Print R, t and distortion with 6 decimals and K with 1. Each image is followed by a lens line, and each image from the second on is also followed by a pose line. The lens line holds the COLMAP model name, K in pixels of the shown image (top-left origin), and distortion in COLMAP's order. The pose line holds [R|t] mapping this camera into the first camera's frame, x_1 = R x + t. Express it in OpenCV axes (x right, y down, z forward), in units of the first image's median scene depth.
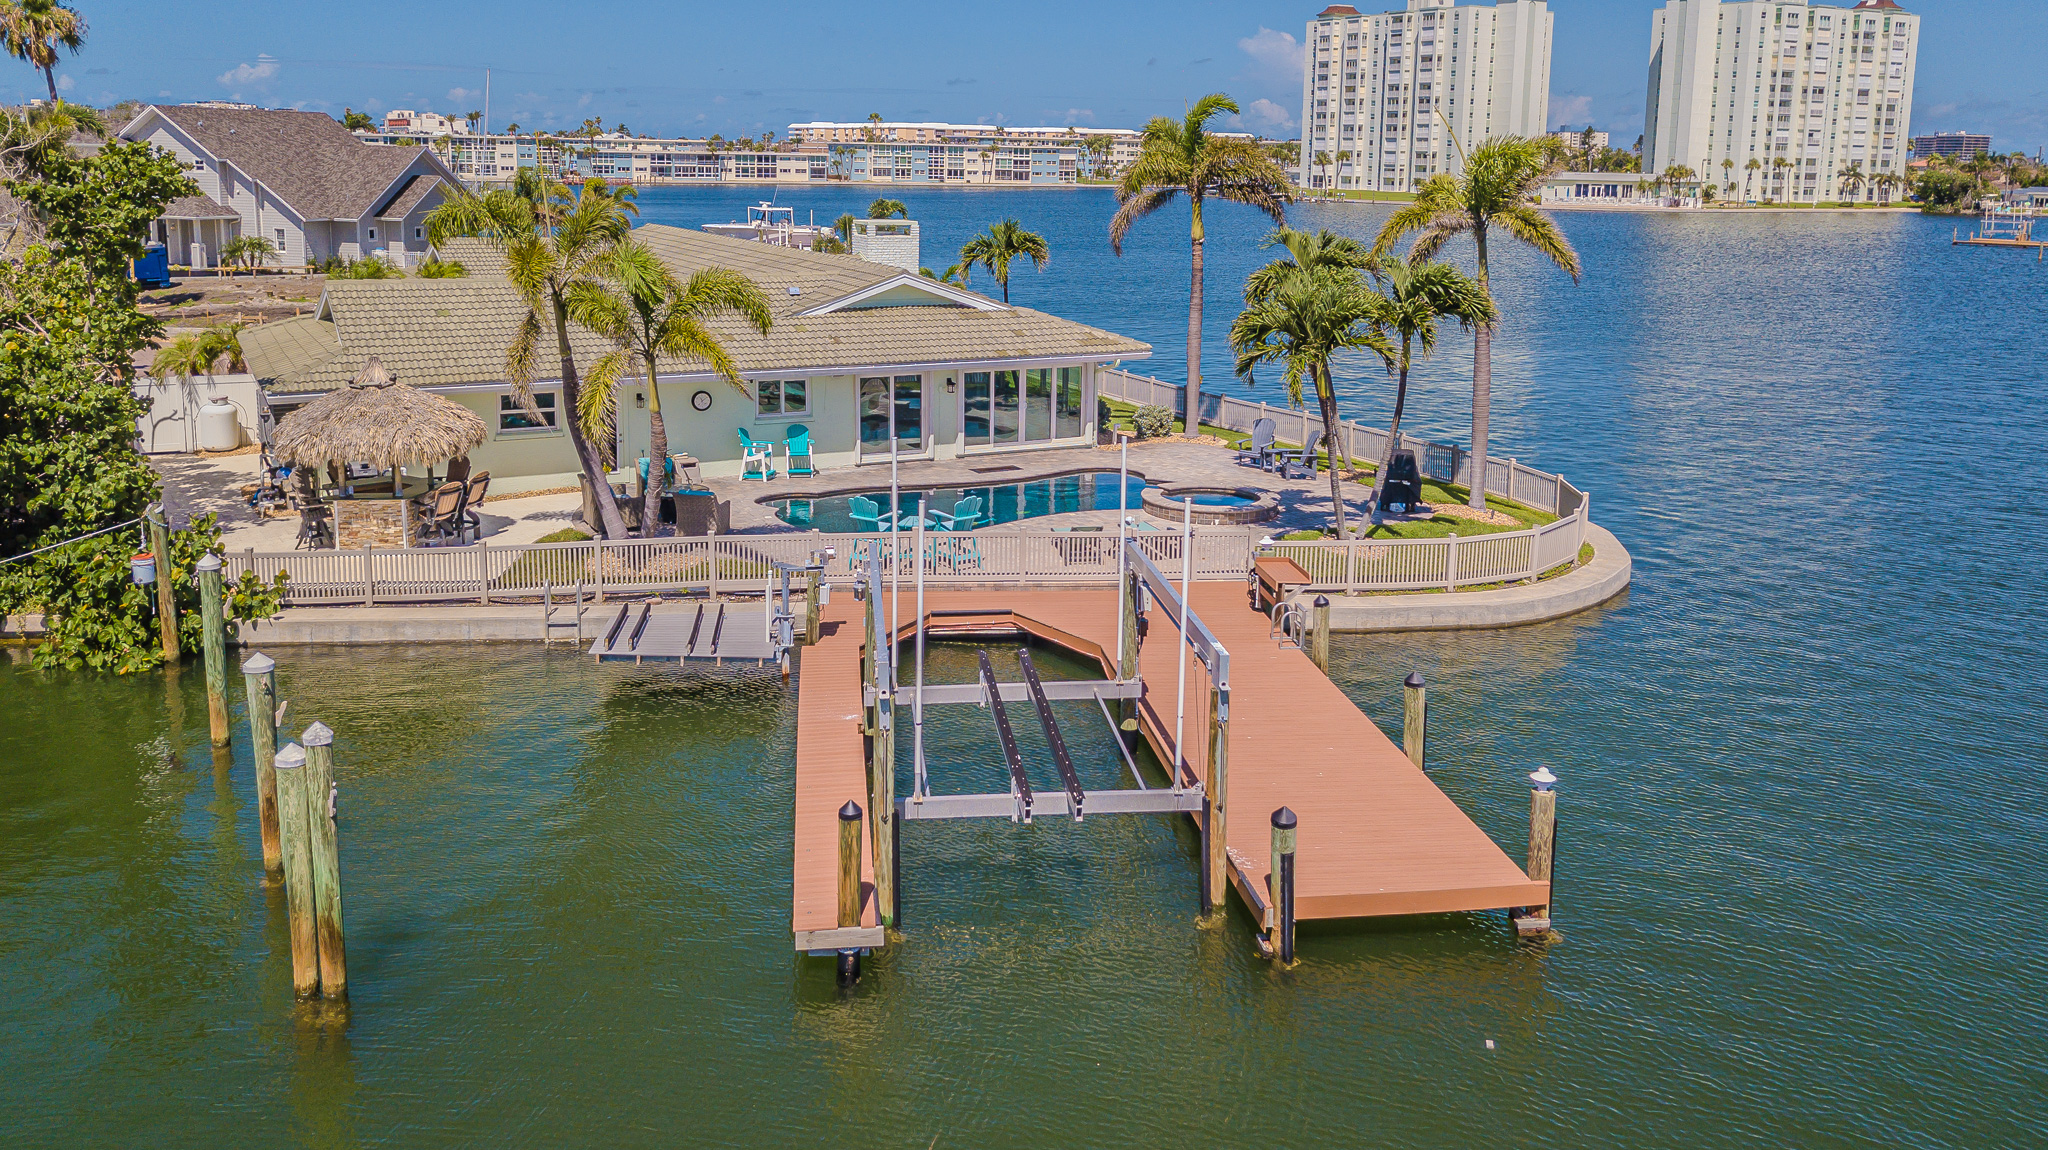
lens RADIAL K [[1617.3, 0, 1041.5], [0, 1617.3, 398.9], [0, 0, 1]] dist [0.012280, -0.001883]
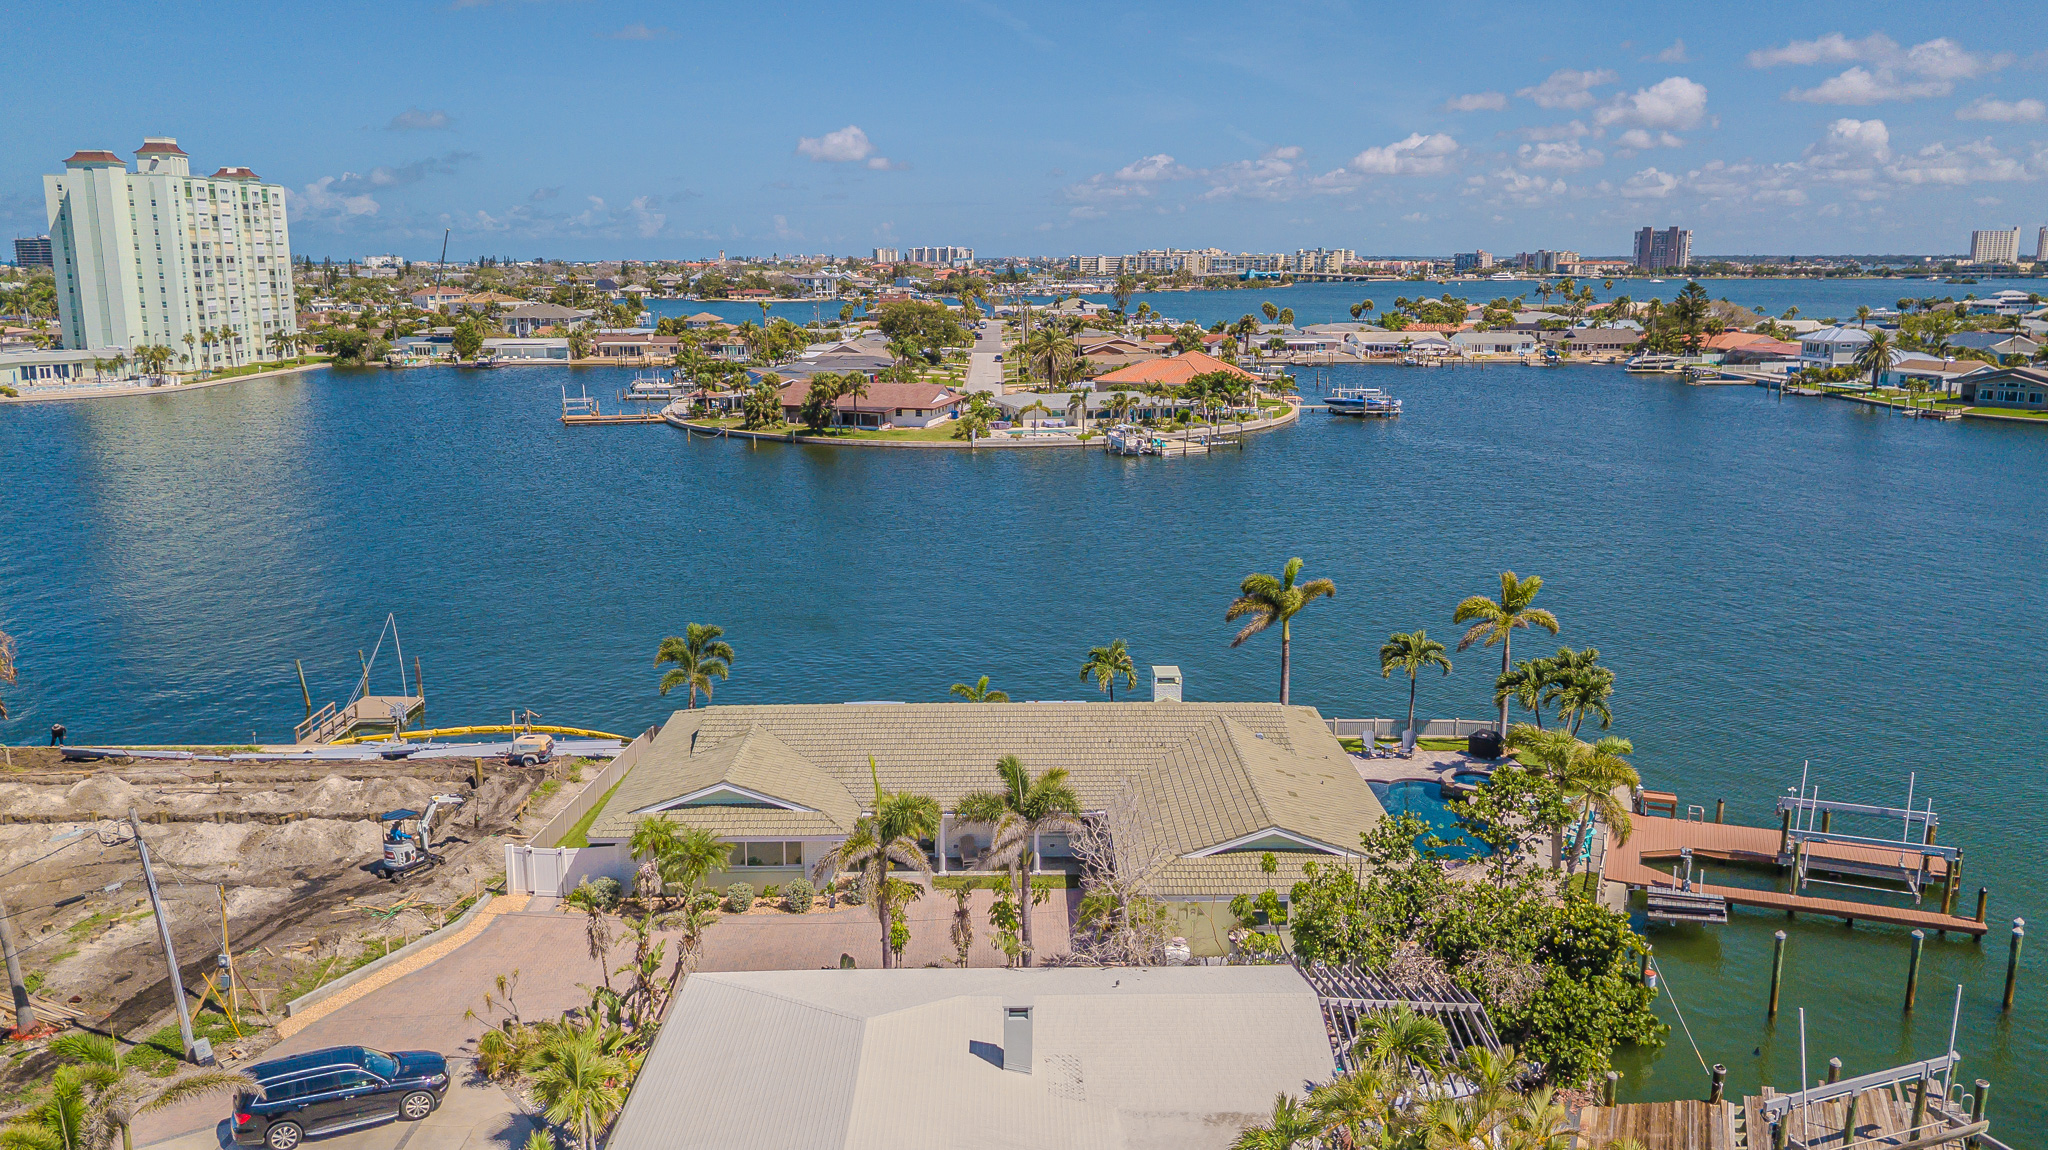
lens RADIAL K [[1569.6, 0, 1034.1], [0, 1569.6, 559.1], [0, 0, 1]] dist [0.000548, 0.001776]
pose [[0.472267, -0.185037, 0.861815, -0.193221], [0.143366, 0.980824, 0.132025, -0.058989], [-0.869719, 0.061204, 0.489738, 0.054723]]
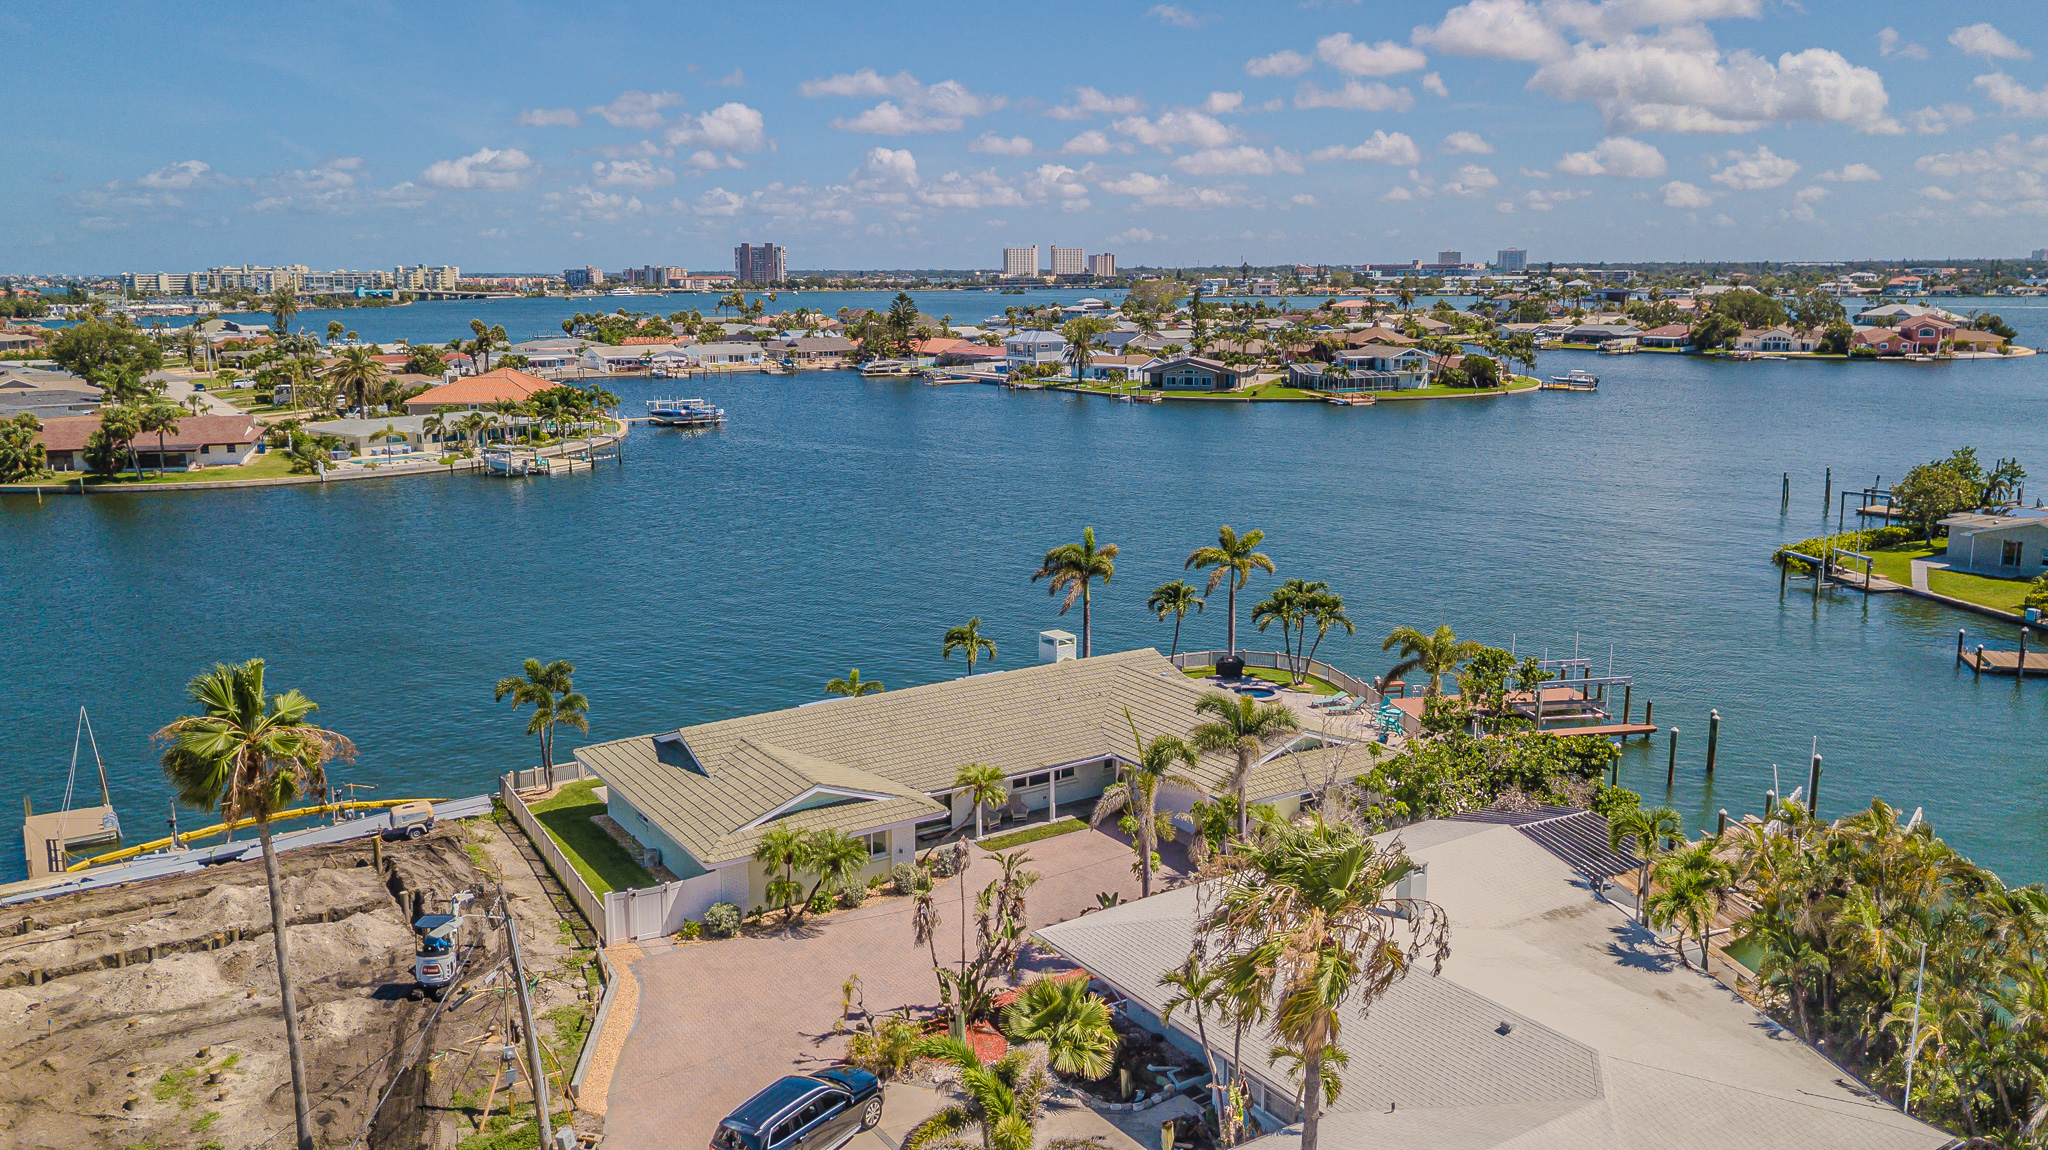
lens RADIAL K [[1547.1, 0, 1038.6], [0, 1547.1, 608.8], [0, 0, 1]] dist [0.036927, -0.087288]
pose [[-0.068445, -0.230343, 0.970700, -0.228249], [0.156594, 0.958440, 0.238475, -0.072623], [-0.985289, 0.168328, -0.029530, 0.148653]]
